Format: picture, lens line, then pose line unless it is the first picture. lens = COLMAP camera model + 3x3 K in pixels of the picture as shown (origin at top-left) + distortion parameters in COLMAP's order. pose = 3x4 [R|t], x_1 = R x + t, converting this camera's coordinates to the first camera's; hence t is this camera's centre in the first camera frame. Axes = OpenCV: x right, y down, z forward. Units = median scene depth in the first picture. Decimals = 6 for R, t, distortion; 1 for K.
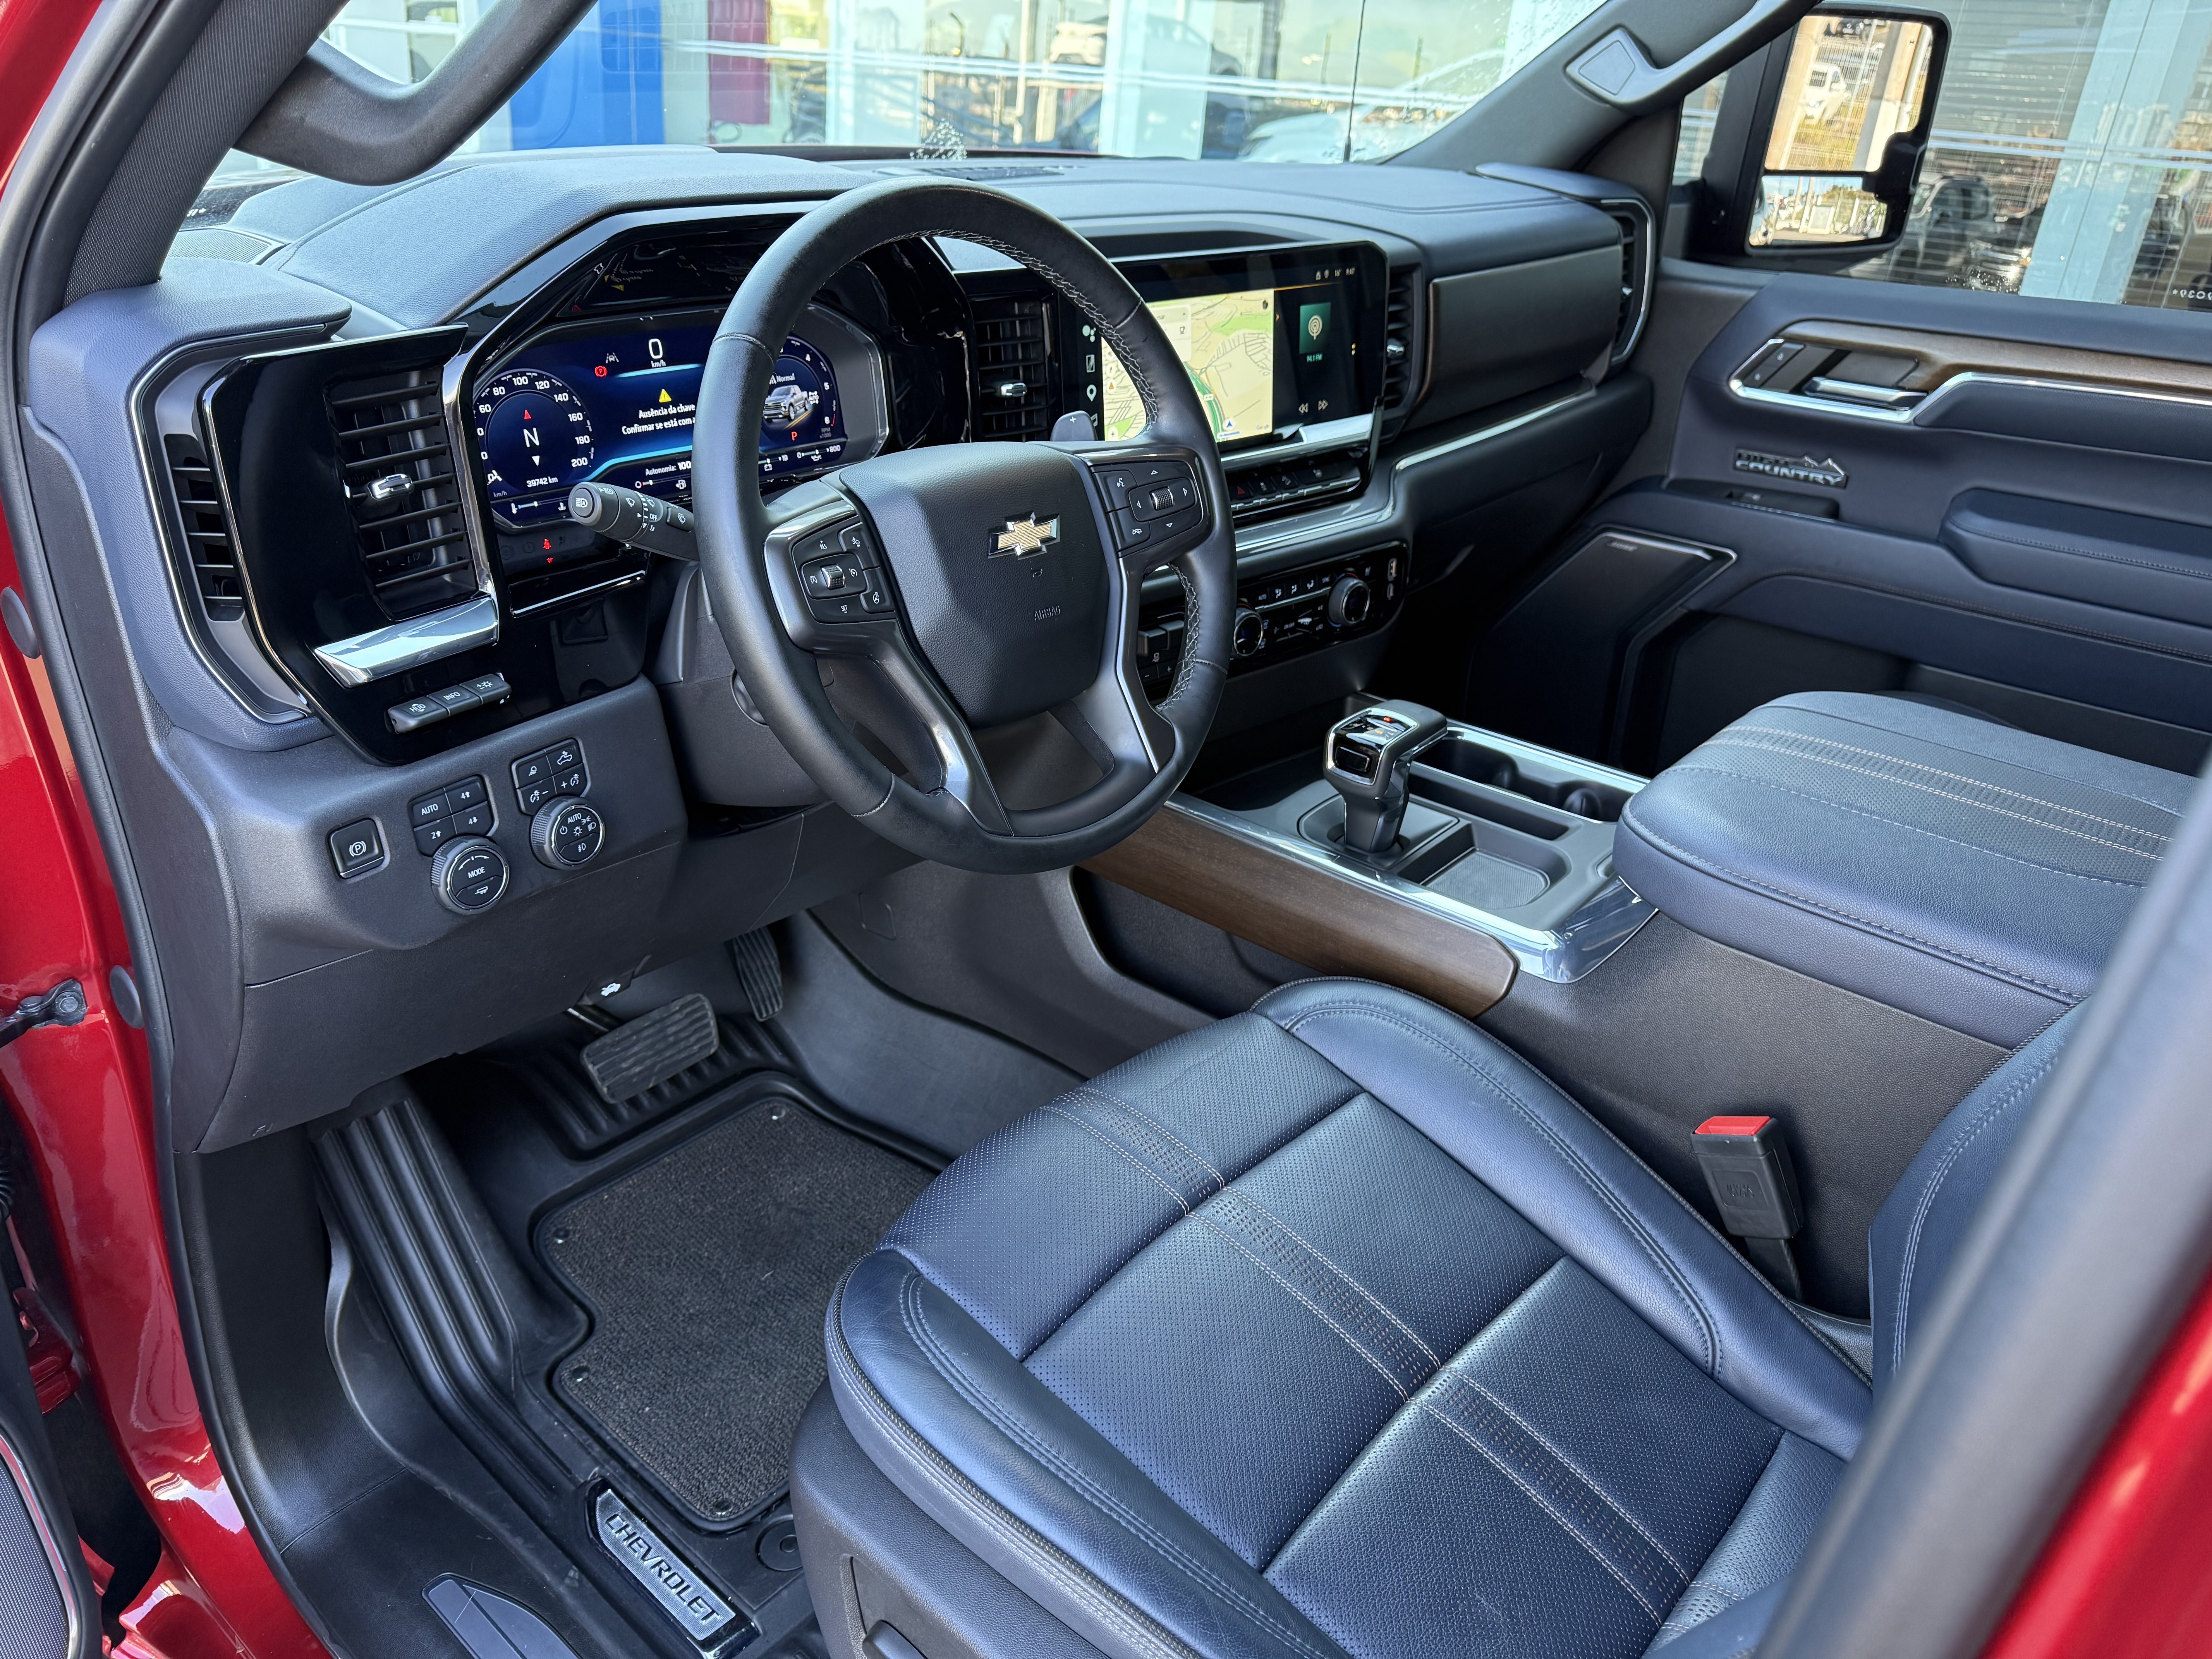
lens RADIAL K [[1539.5, 0, 1106.0], [0, 1539.5, 829.5], [0, 0, 1]] dist [0.148419, -0.190441]
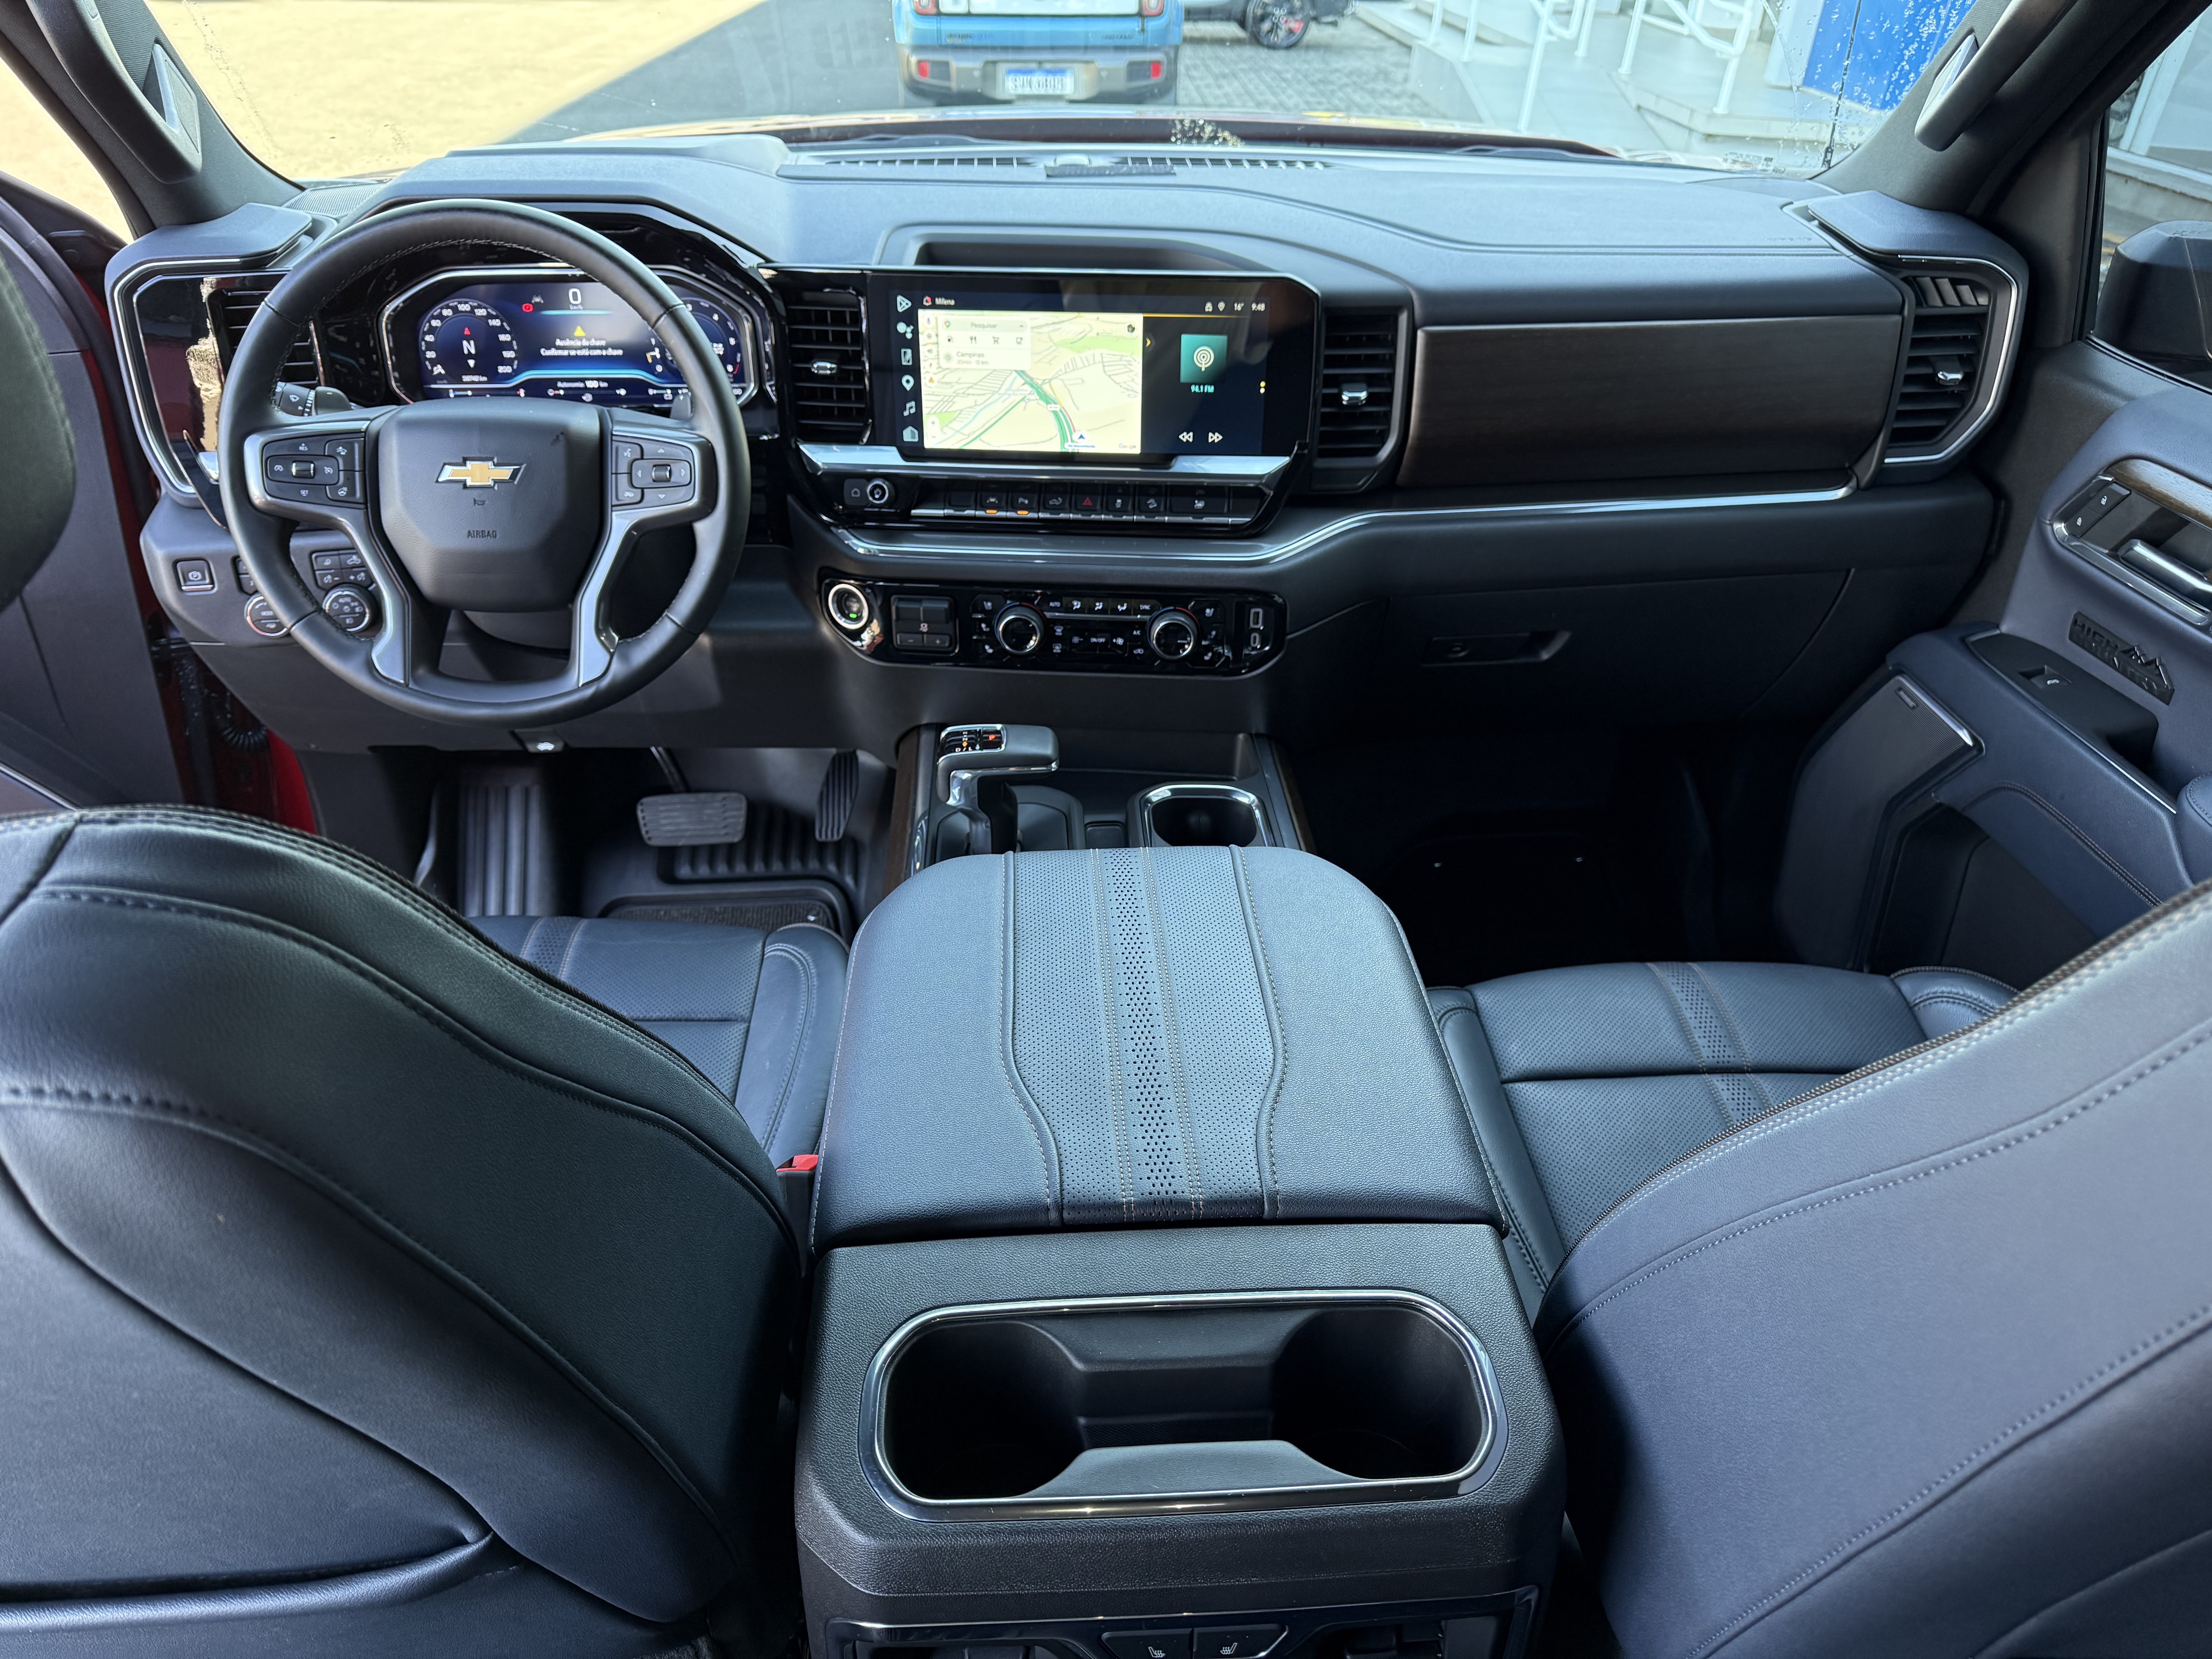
lens RADIAL K [[1581.0, 0, 1148.7], [0, 1581.0, 875.2], [0, 0, 1]] dist [0.105764, -0.135282]
pose [[0.703931, 0.355080, -0.615142, 0.888147], [-0.302903, 0.933441, 0.192190, -0.207577], [0.642442, 0.051039, 0.764633, 0.226637]]
